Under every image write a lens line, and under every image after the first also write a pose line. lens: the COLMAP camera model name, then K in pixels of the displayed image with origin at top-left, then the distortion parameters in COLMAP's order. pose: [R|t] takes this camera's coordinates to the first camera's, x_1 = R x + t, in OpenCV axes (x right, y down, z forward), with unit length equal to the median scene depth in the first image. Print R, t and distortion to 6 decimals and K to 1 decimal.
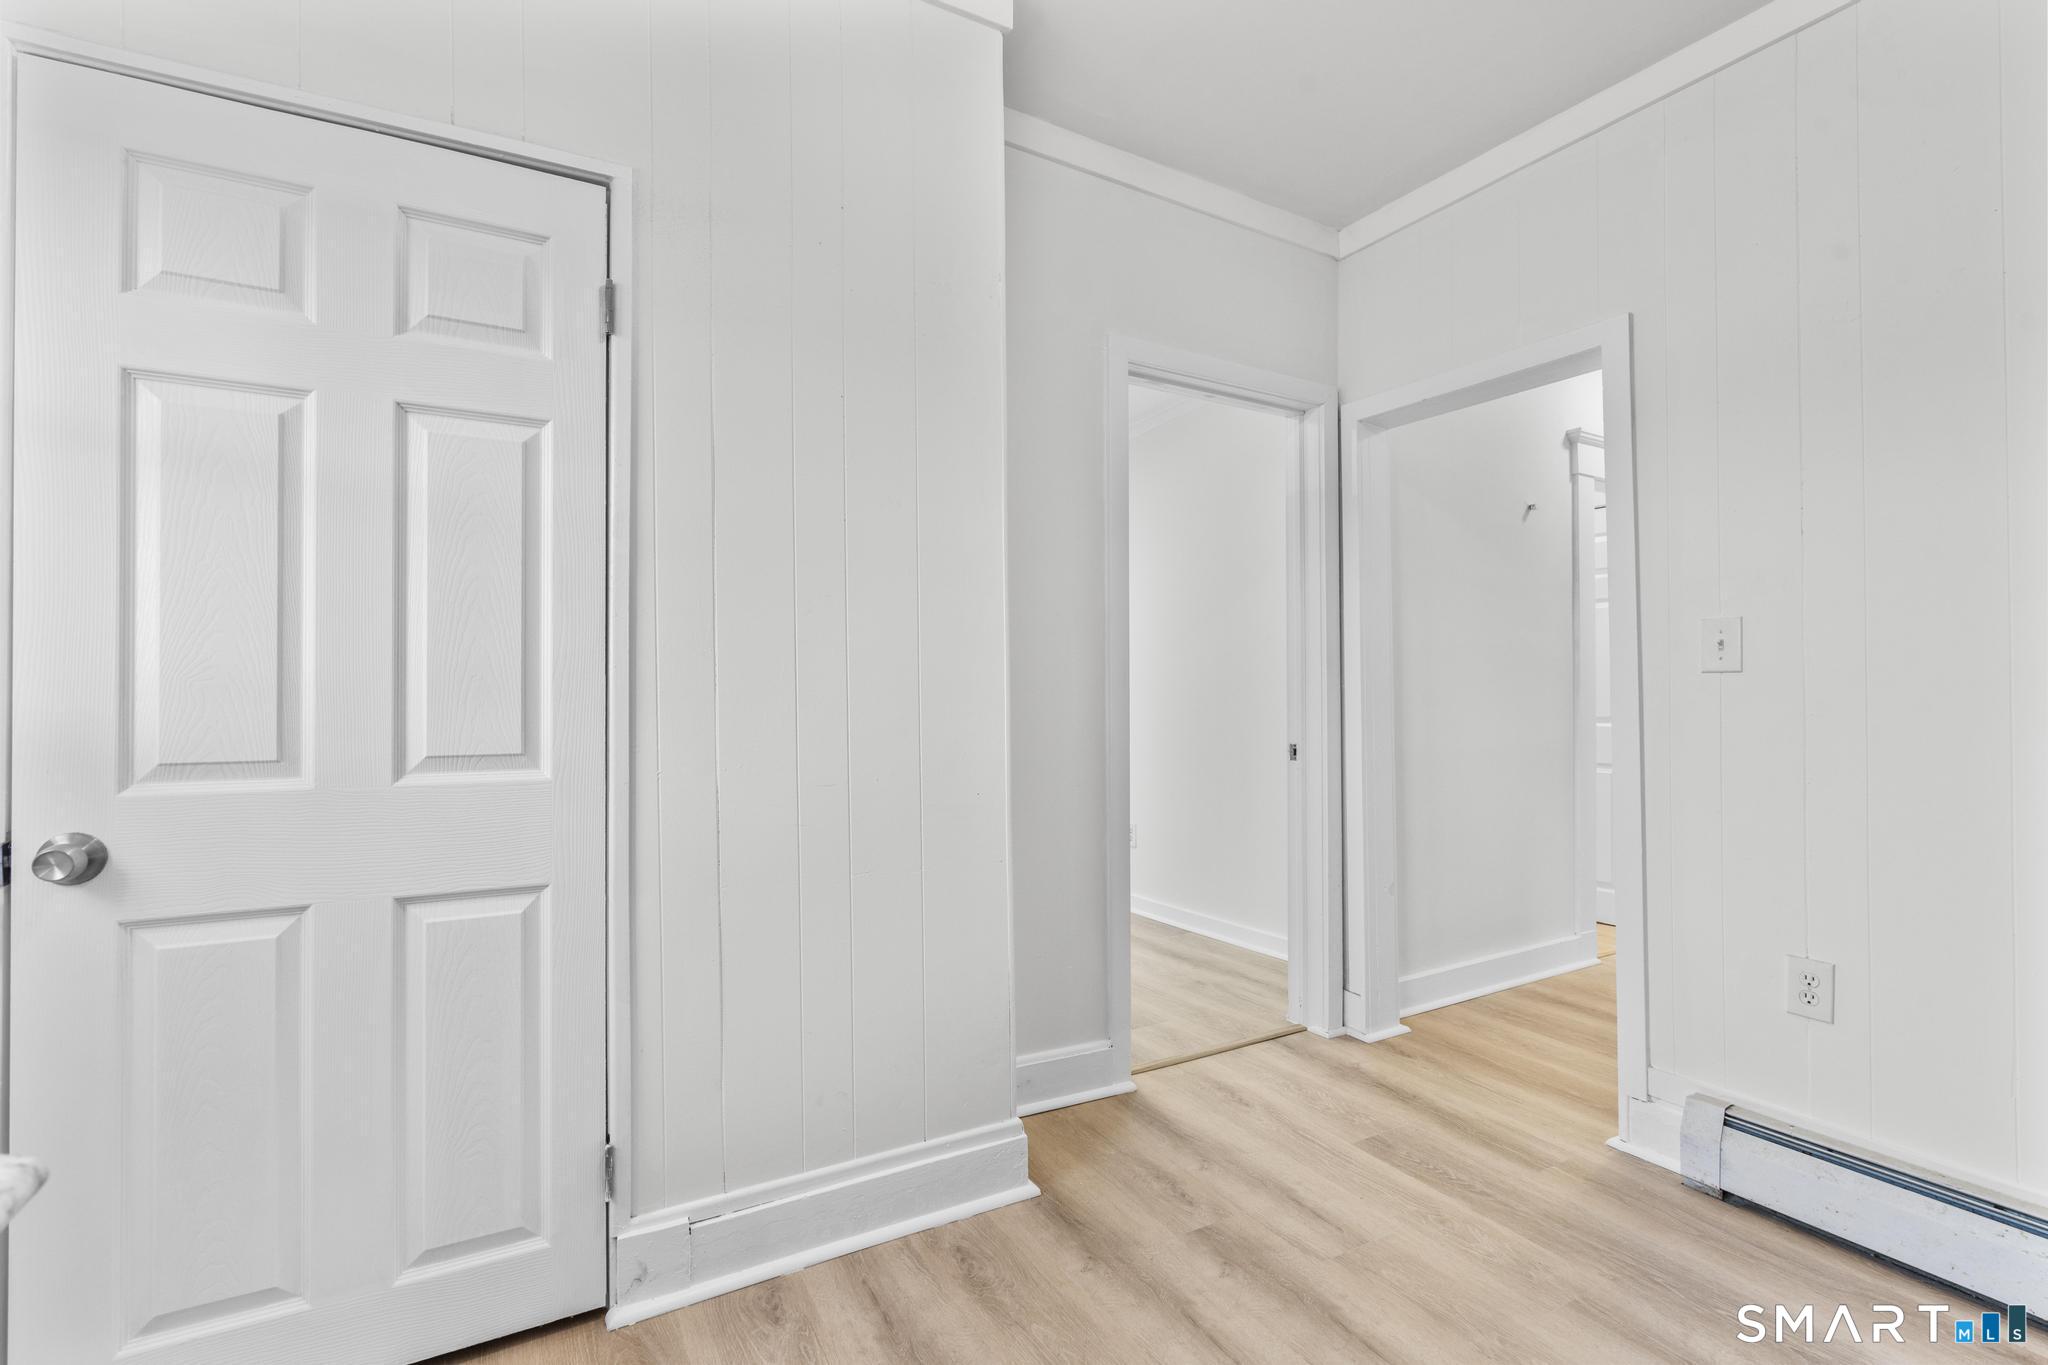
lens RADIAL K [[914.6, 0, 1021.3], [0, 914.6, 687.4], [0, 0, 1]] dist [-0.009073, 0.004217]
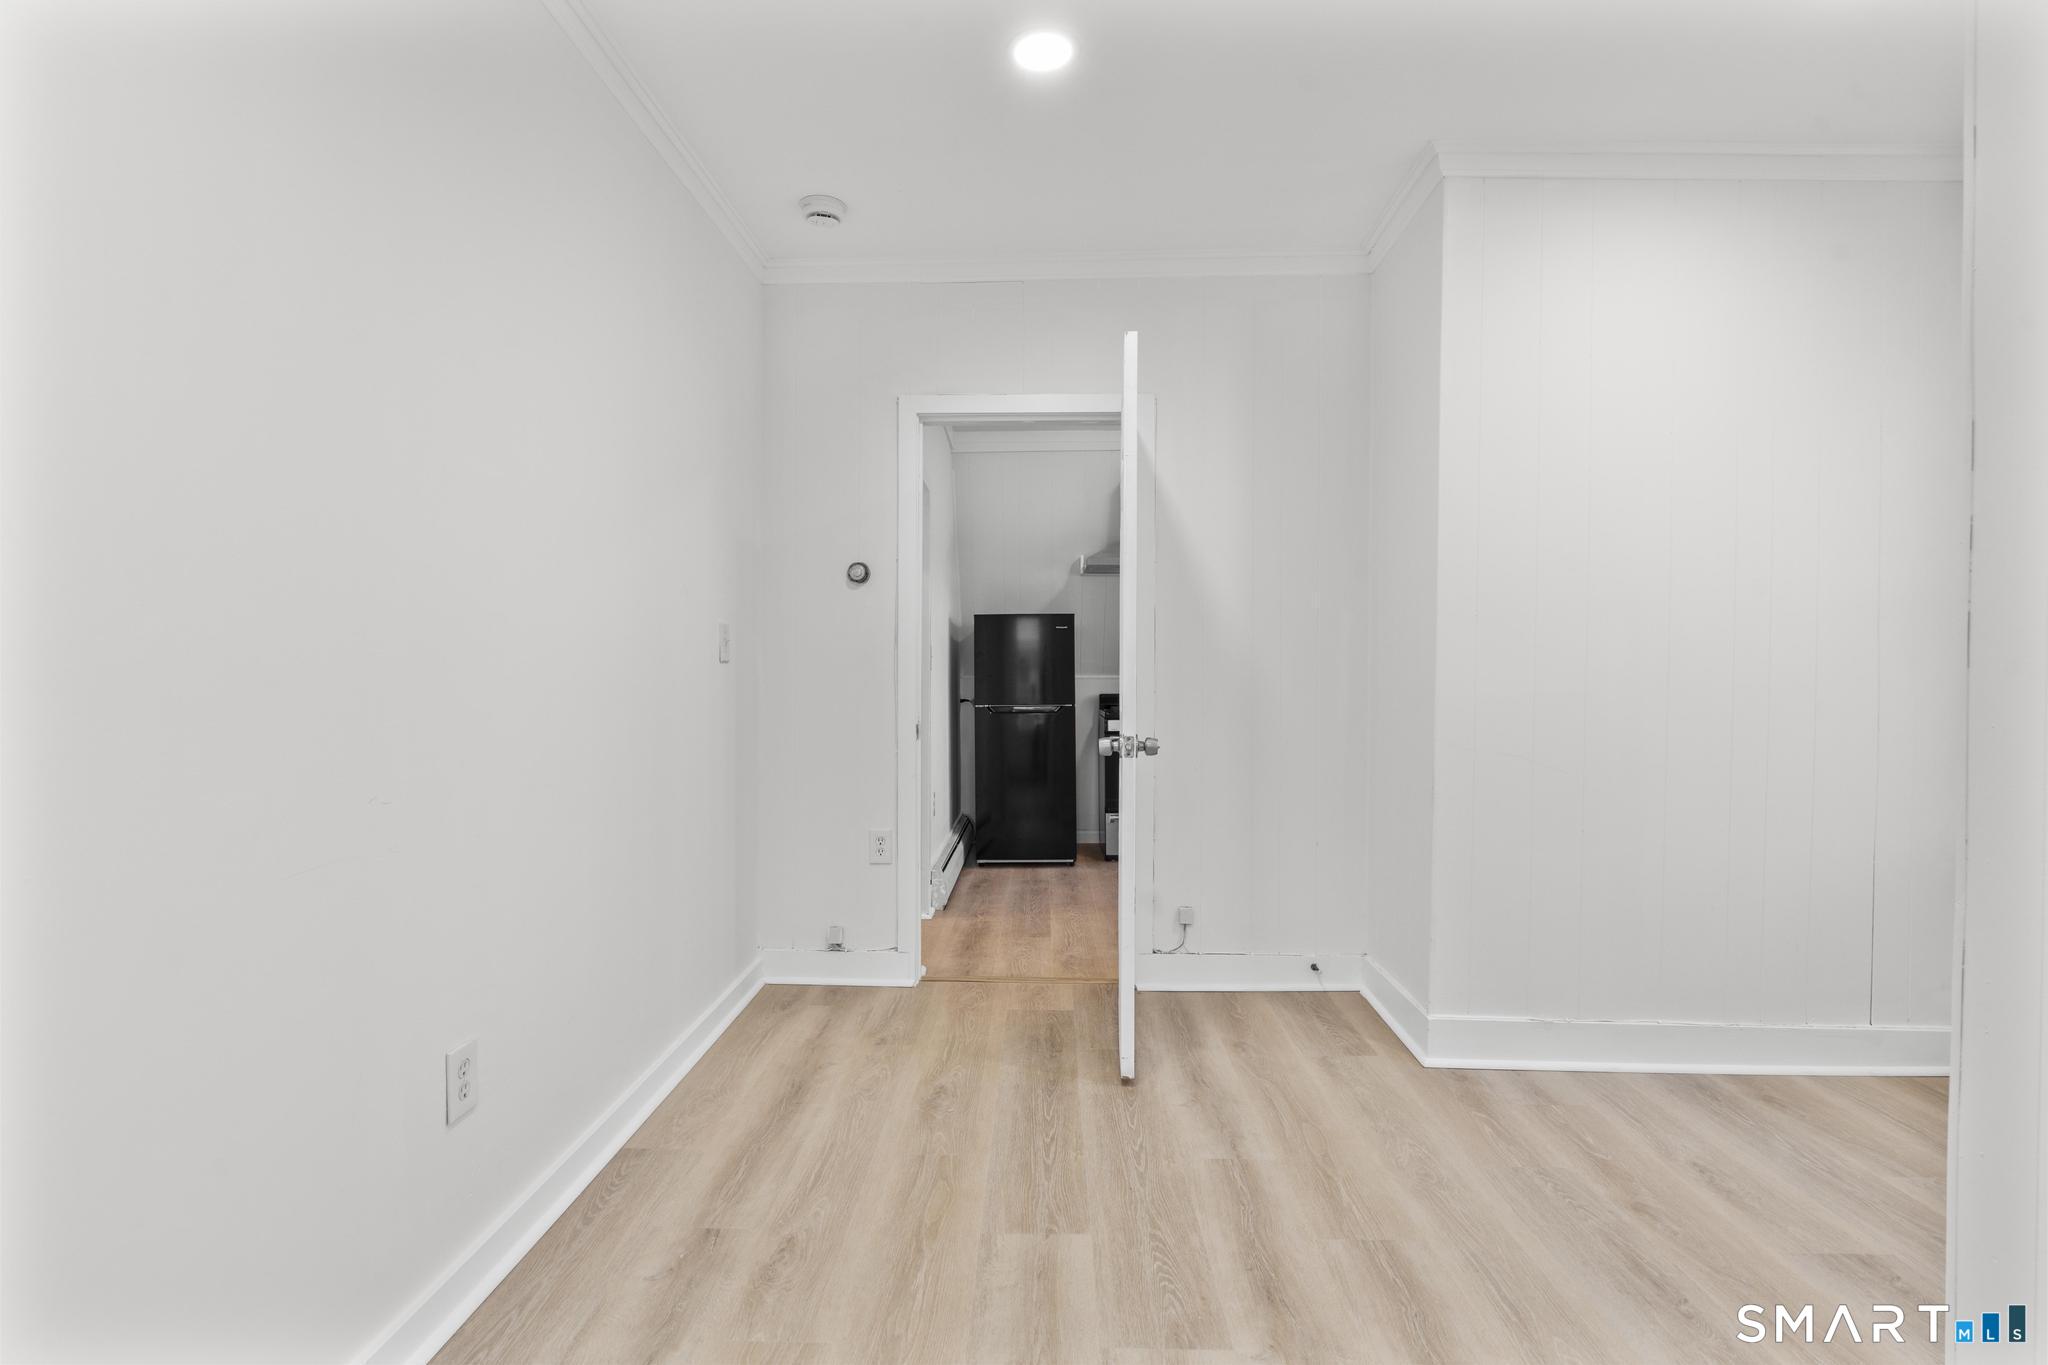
lens RADIAL K [[914.6, 0, 1021.3], [0, 914.6, 687.4], [0, 0, 1]] dist [-0.009073, 0.004217]
pose [[-0.852026, -0.007966, 0.523438, -0.471581], [-0.009747, 0.999952, -0.000648, 0.019339], [-0.523408, -0.005654, -0.852063, 2.361354]]
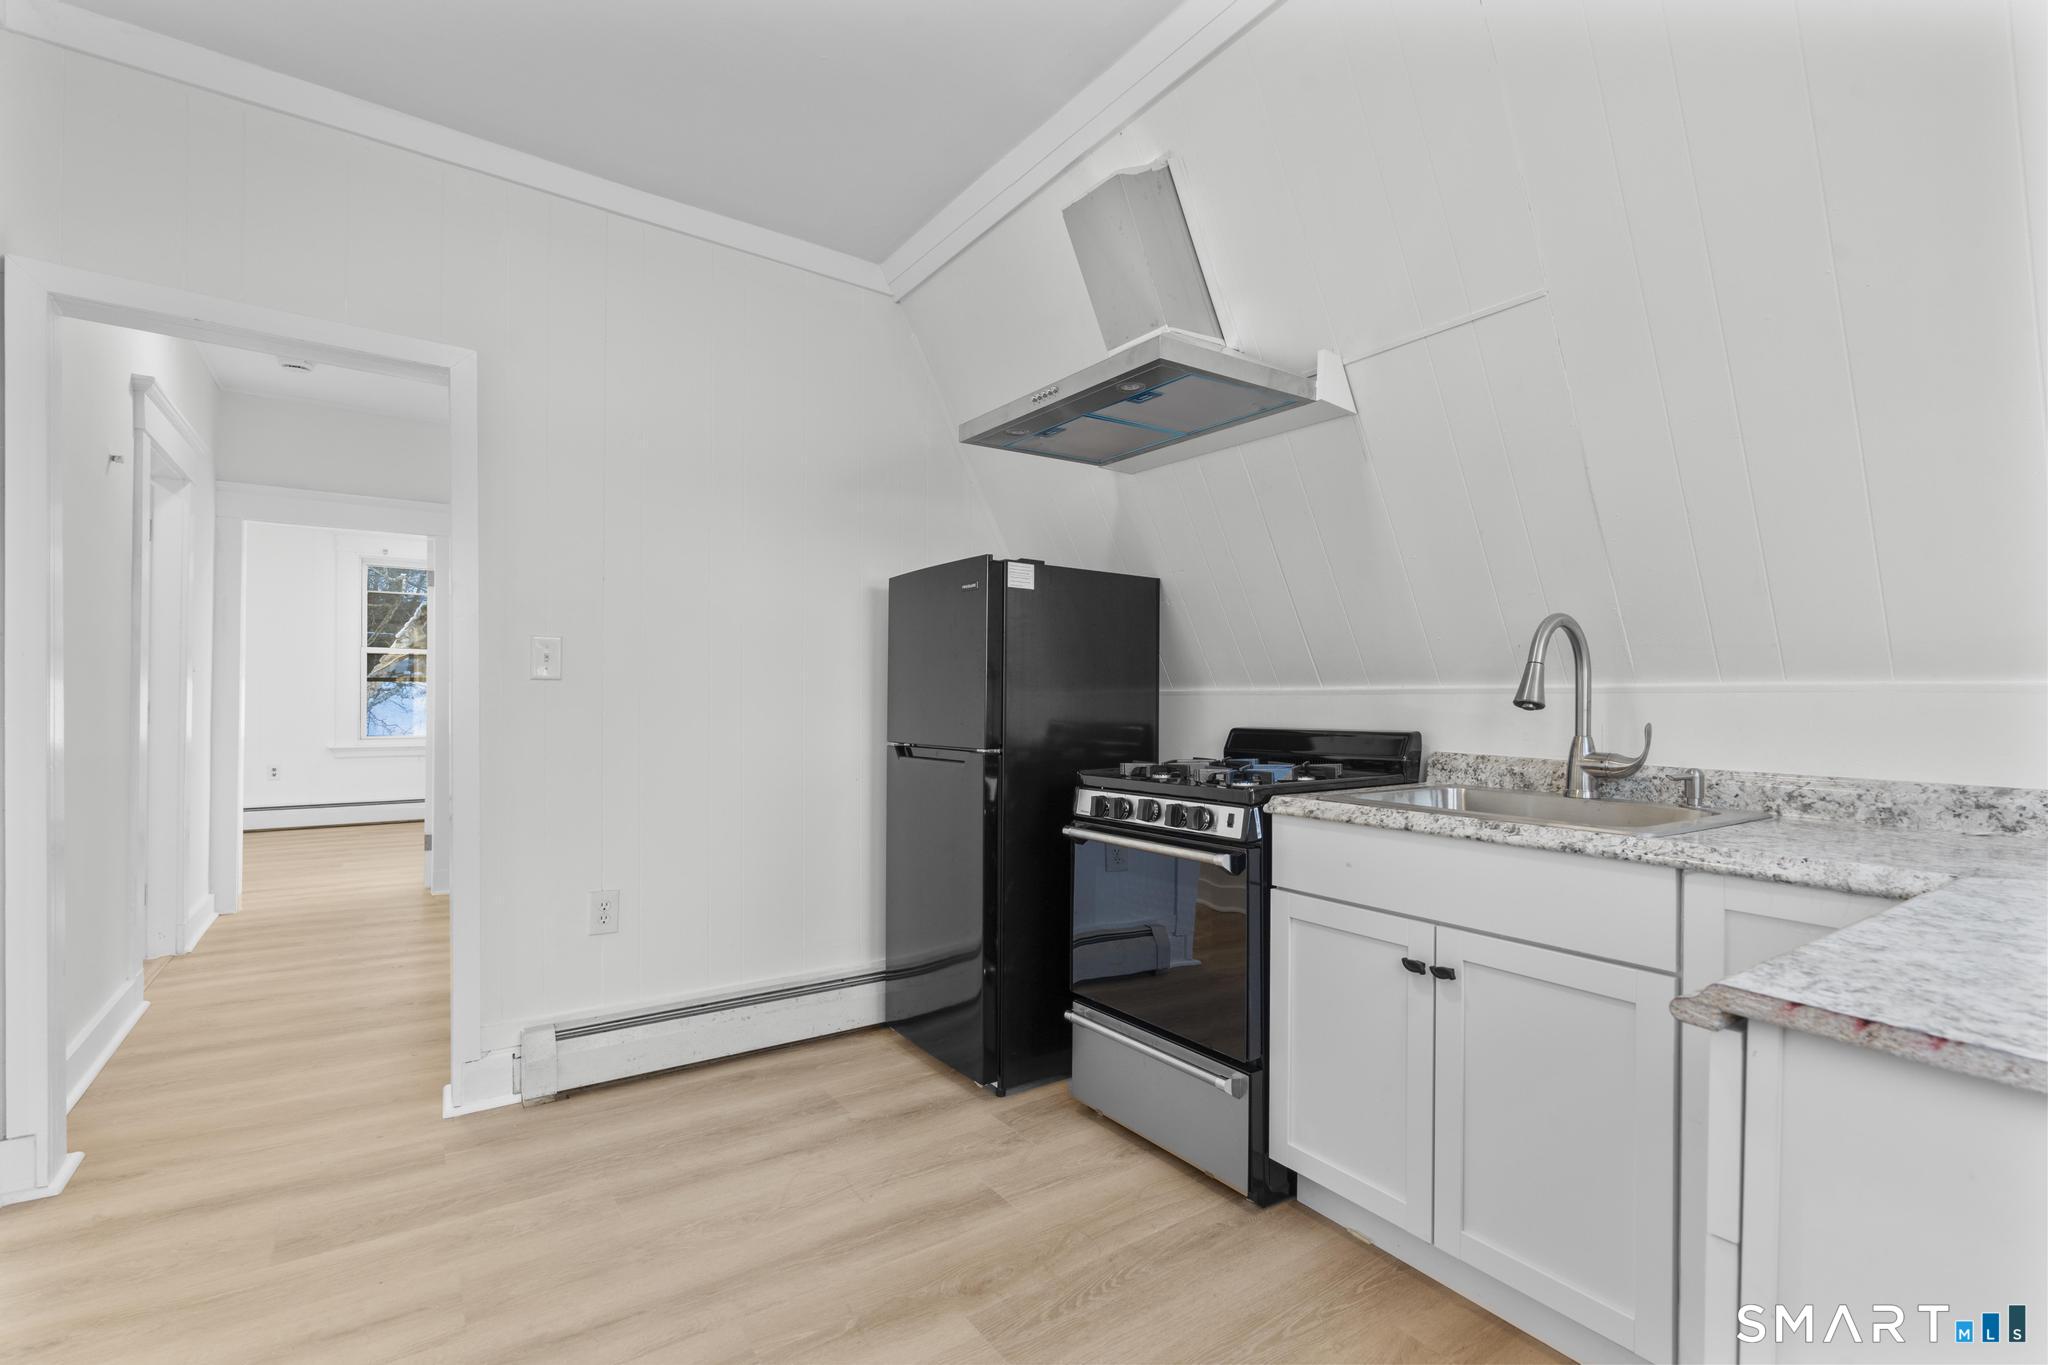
lens RADIAL K [[914.6, 0, 1021.3], [0, 914.6, 687.4], [0, 0, 1]] dist [-0.009073, 0.004217]
pose [[-0.087738, 0.008967, 0.996103, -0.454798], [-0.019061, 0.999761, -0.010679, -0.004718], [-0.995961, -0.019924, -0.087546, 0.402813]]
